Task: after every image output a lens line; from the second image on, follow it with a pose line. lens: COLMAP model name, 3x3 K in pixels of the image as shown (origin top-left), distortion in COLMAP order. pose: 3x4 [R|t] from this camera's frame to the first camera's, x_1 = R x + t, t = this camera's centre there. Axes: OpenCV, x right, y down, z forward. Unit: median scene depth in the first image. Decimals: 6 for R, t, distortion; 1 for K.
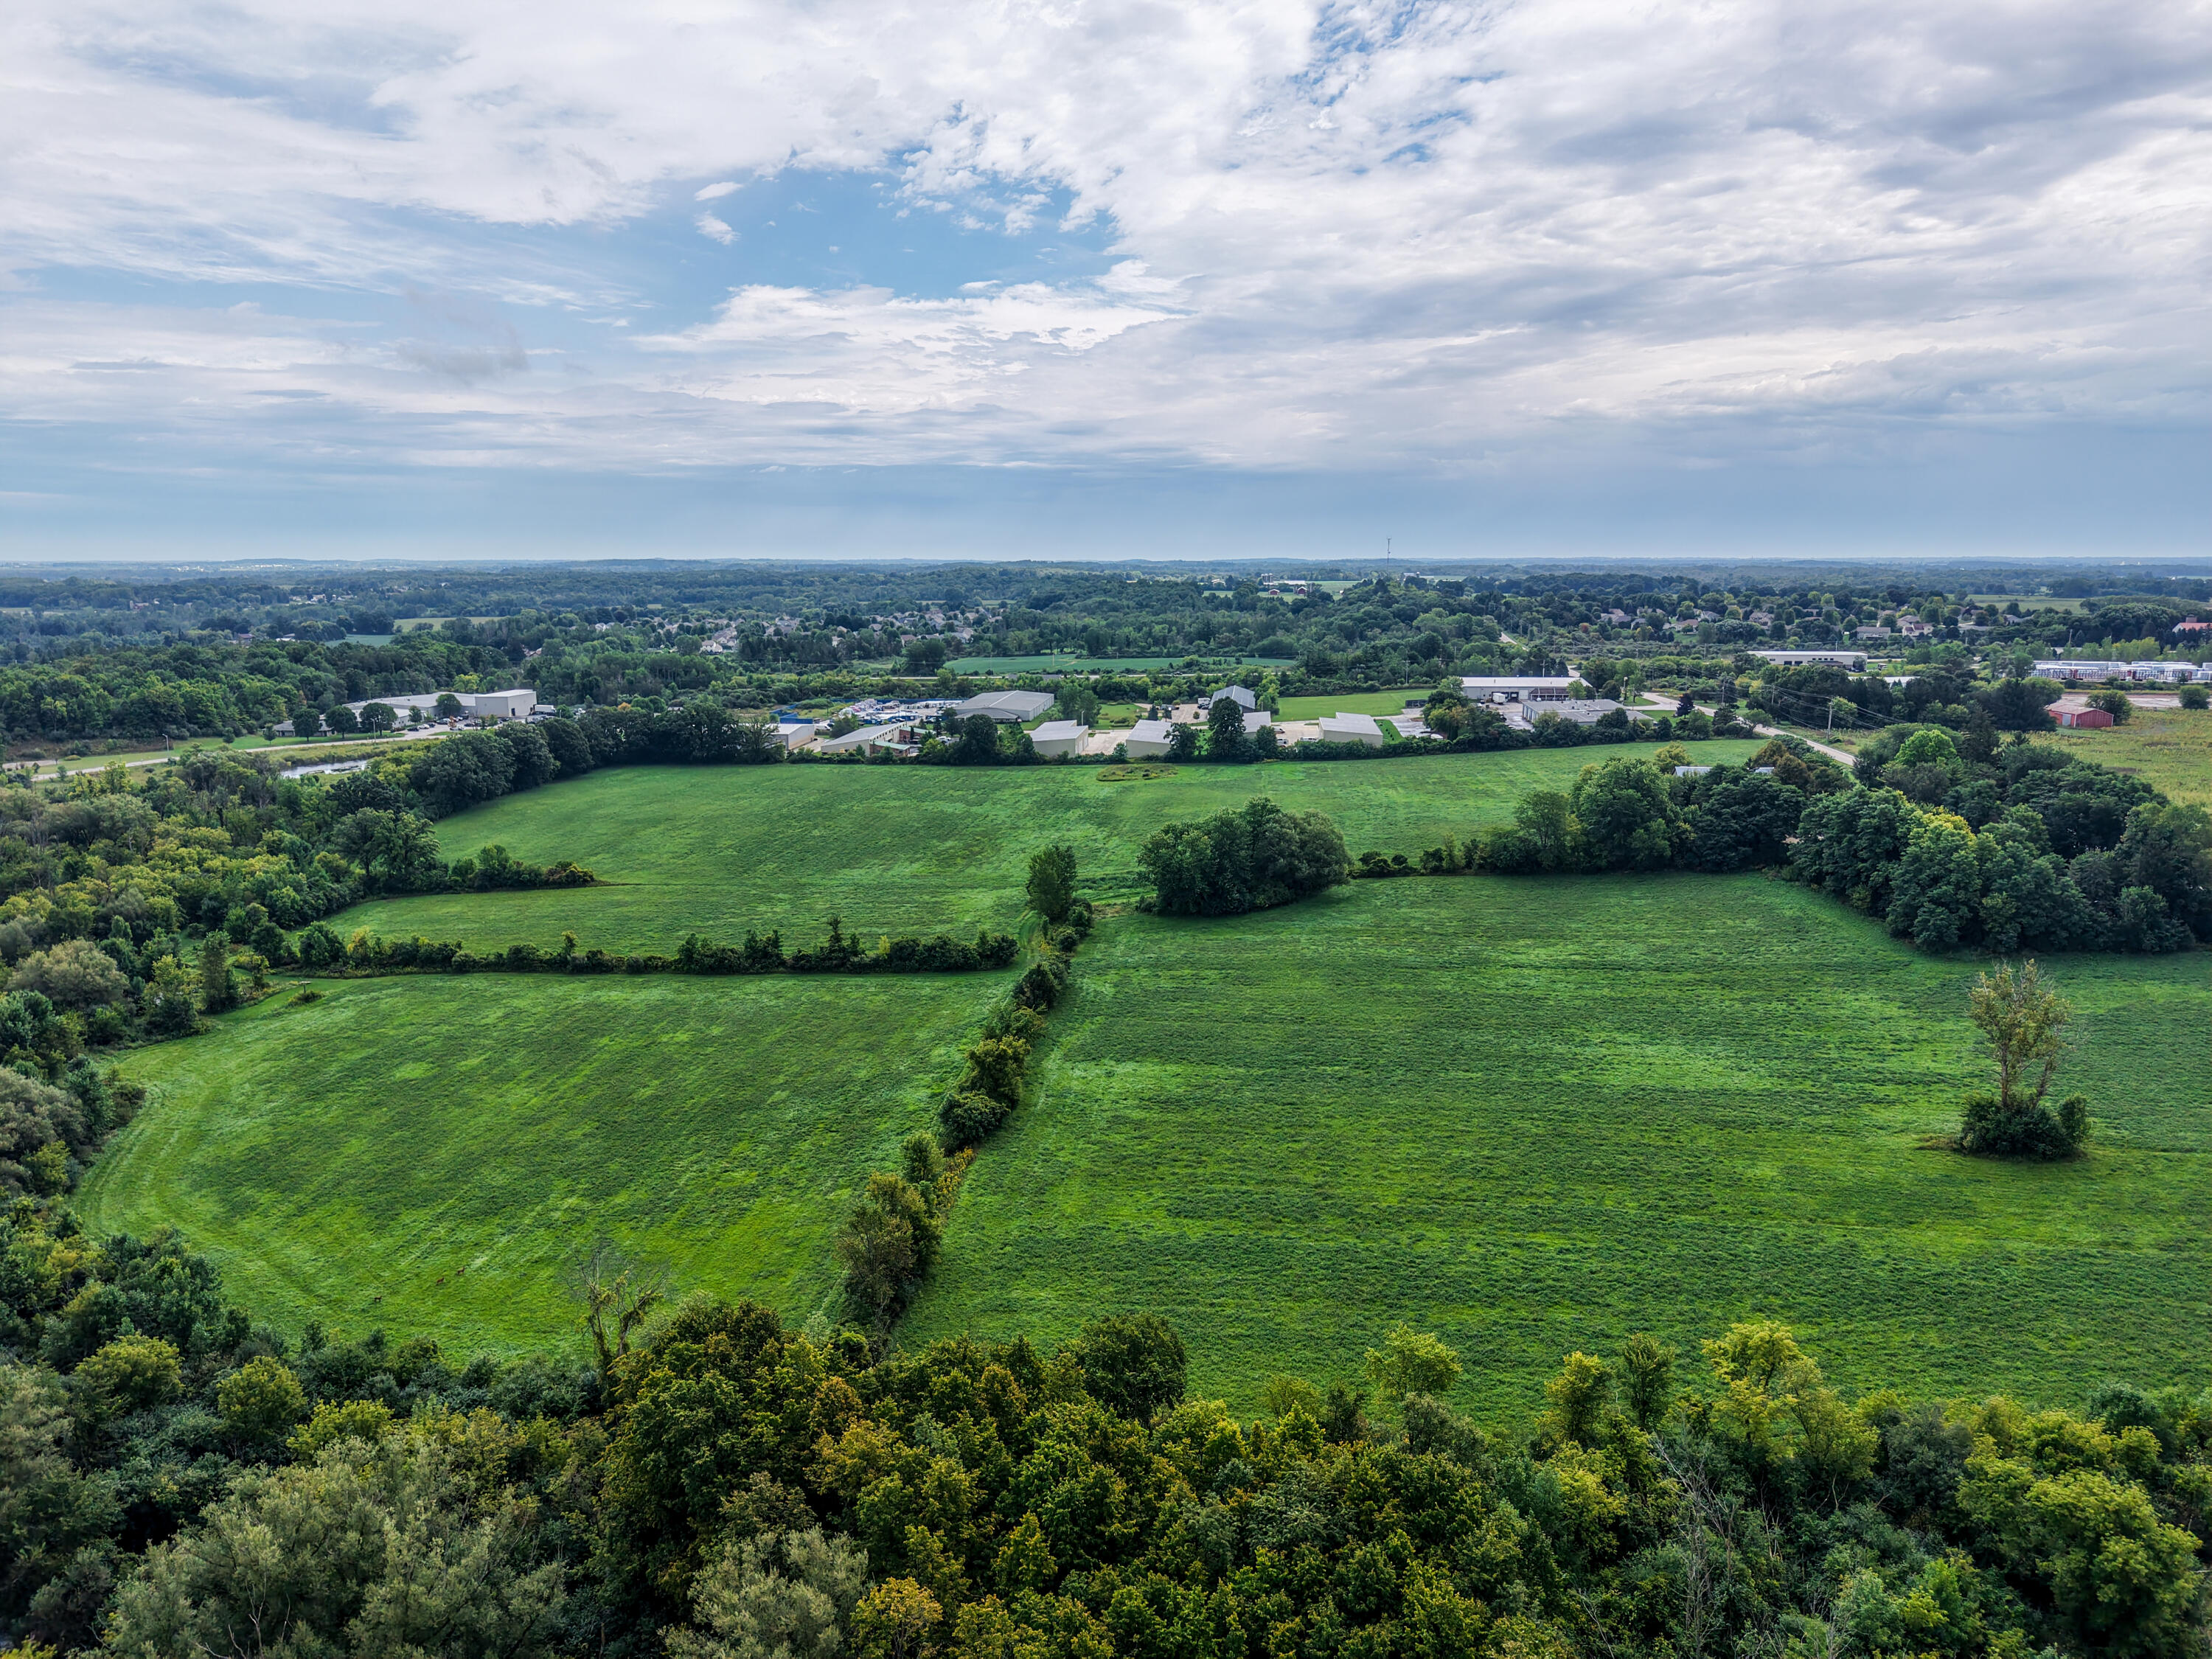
lens RADIAL K [[1542.4, 0, 1102.8], [0, 1542.4, 824.2], [0, 0, 1]] dist [0.002530, -0.010527]
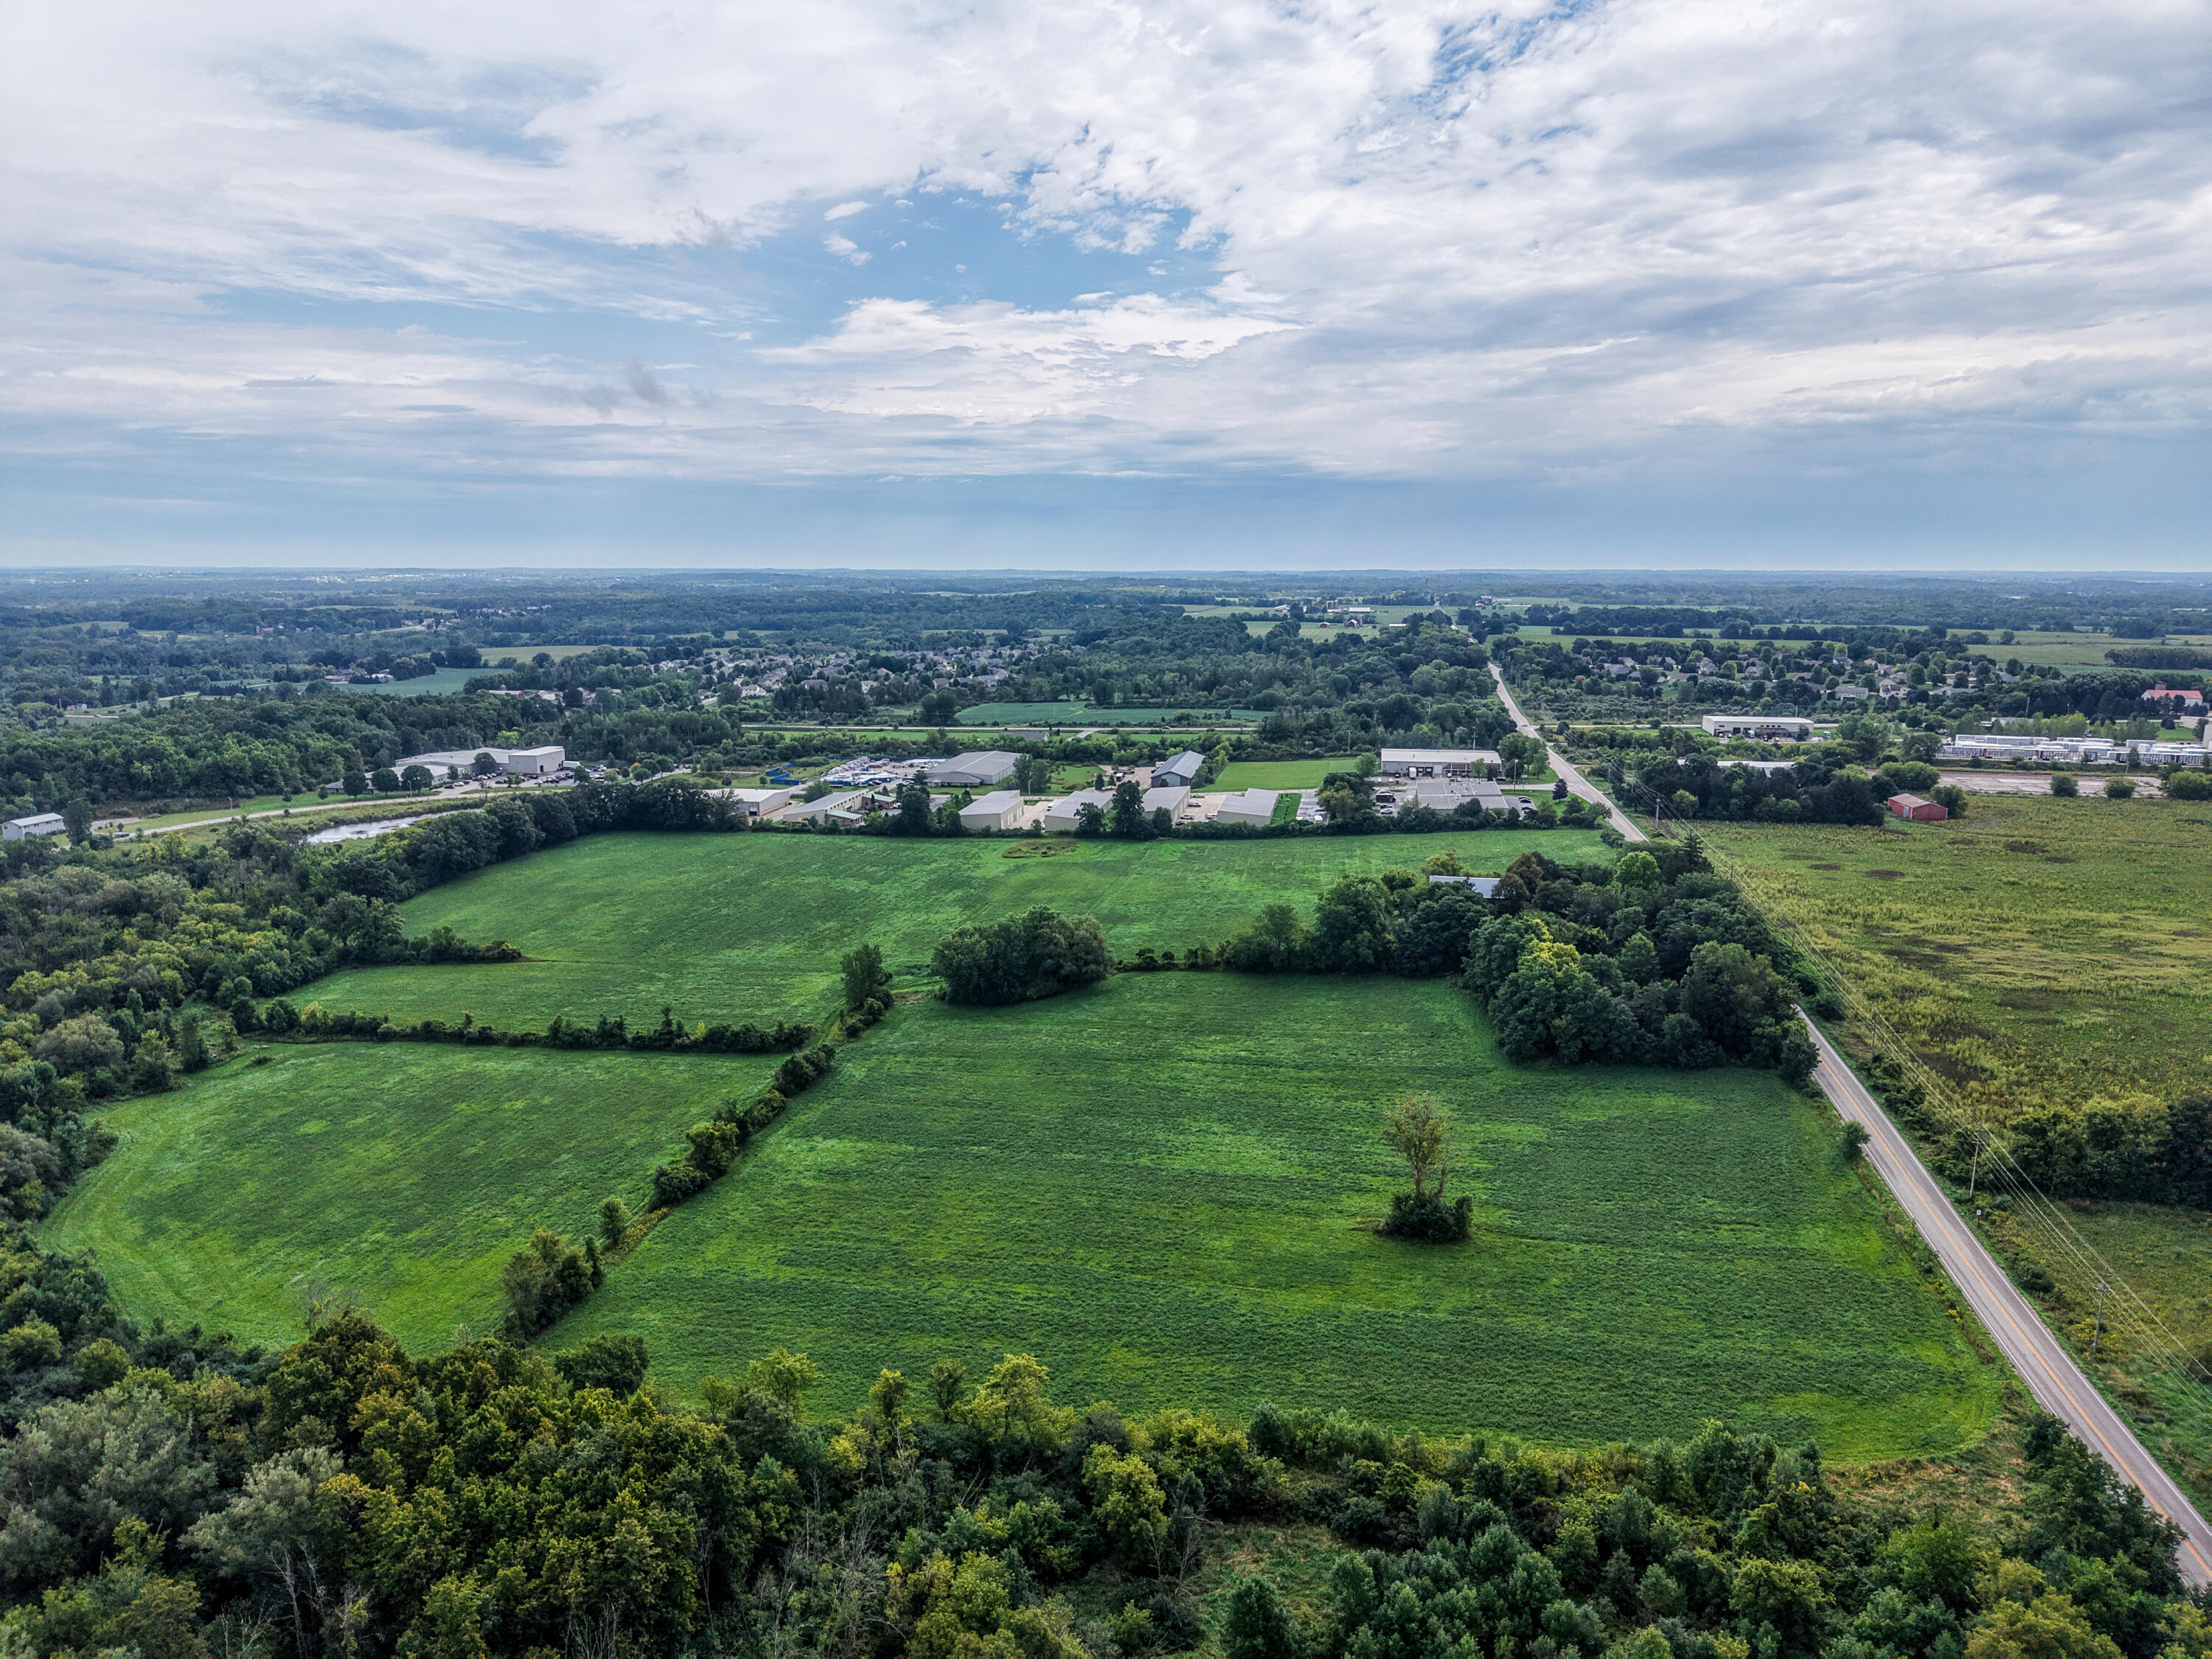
lens RADIAL K [[1542.4, 0, 1123.8], [0, 1542.4, 741.8], [0, 0, 1]] dist [0.002530, -0.010527]
pose [[0.998037, 0.014716, -0.060880, 0.114960], [-0.017974, 0.998416, -0.053314, -0.039860], [0.059999, 0.054304, 0.996720, -0.108246]]
